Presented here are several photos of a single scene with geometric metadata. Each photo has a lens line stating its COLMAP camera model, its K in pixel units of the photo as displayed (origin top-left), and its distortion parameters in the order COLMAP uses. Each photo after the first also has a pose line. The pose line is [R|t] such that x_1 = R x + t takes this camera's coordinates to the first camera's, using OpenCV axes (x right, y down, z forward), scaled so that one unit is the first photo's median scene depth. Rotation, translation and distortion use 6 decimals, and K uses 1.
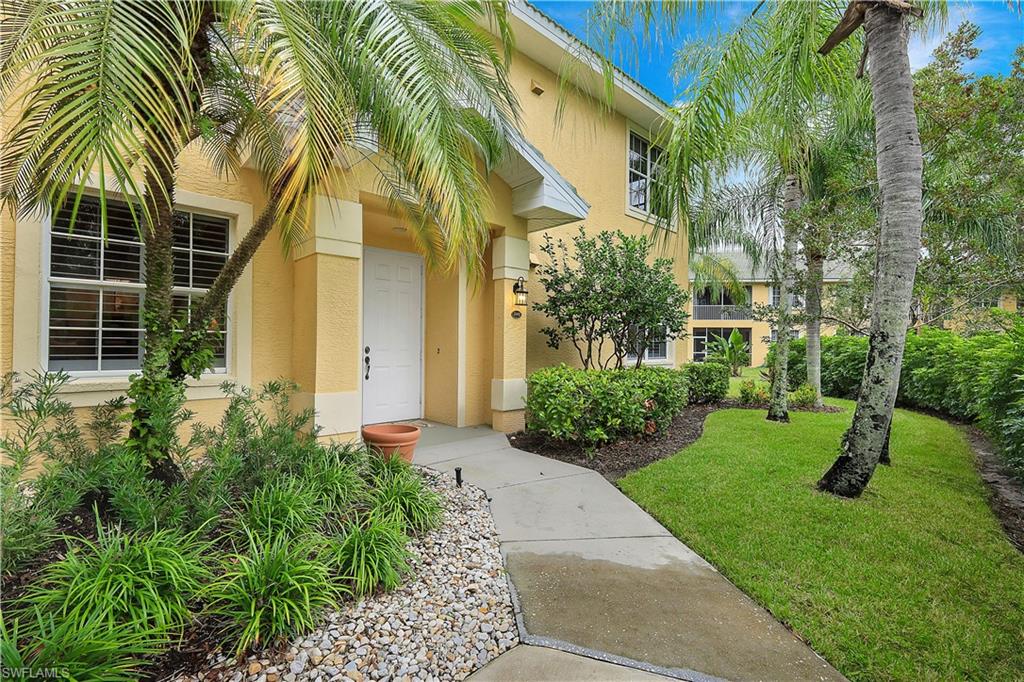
lens RADIAL K [[446.4, 0, 513.2], [0, 446.4, 346.2], [0, 0, 1]] dist [0.007376, 0.000131]
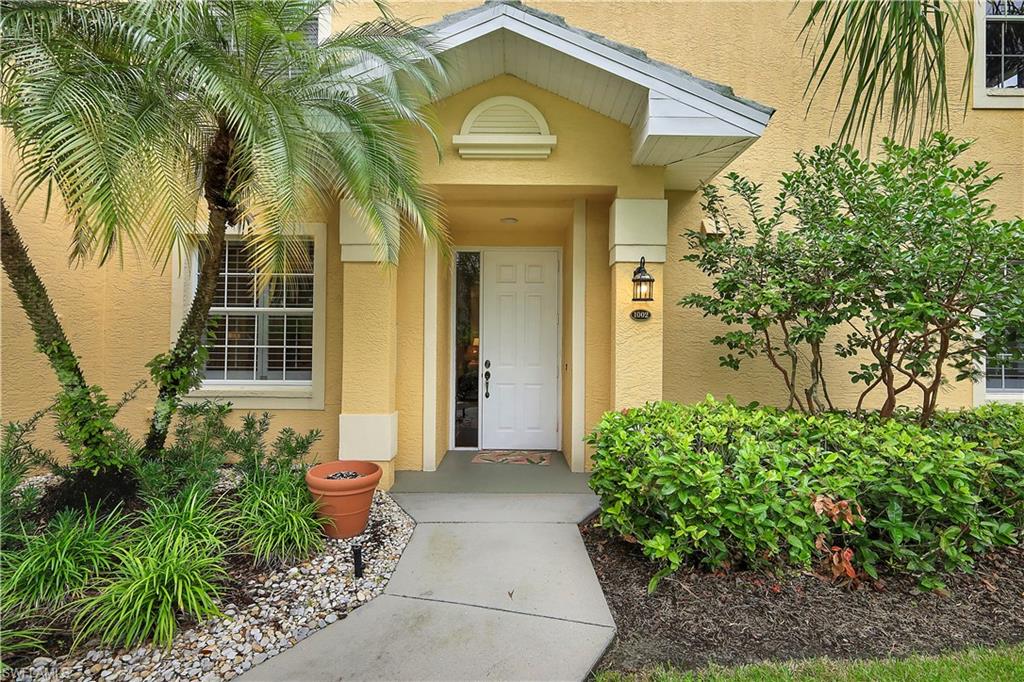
lens RADIAL K [[446.4, 0, 511.2], [0, 446.4, 341.8], [0, 0, 1]] dist [0.007376, 0.000131]
pose [[0.731558, -0.017539, -0.681553, 0.405053], [-0.007686, 0.999393, -0.033969, -0.011760], [0.681735, 0.030089, 0.730980, 0.514853]]
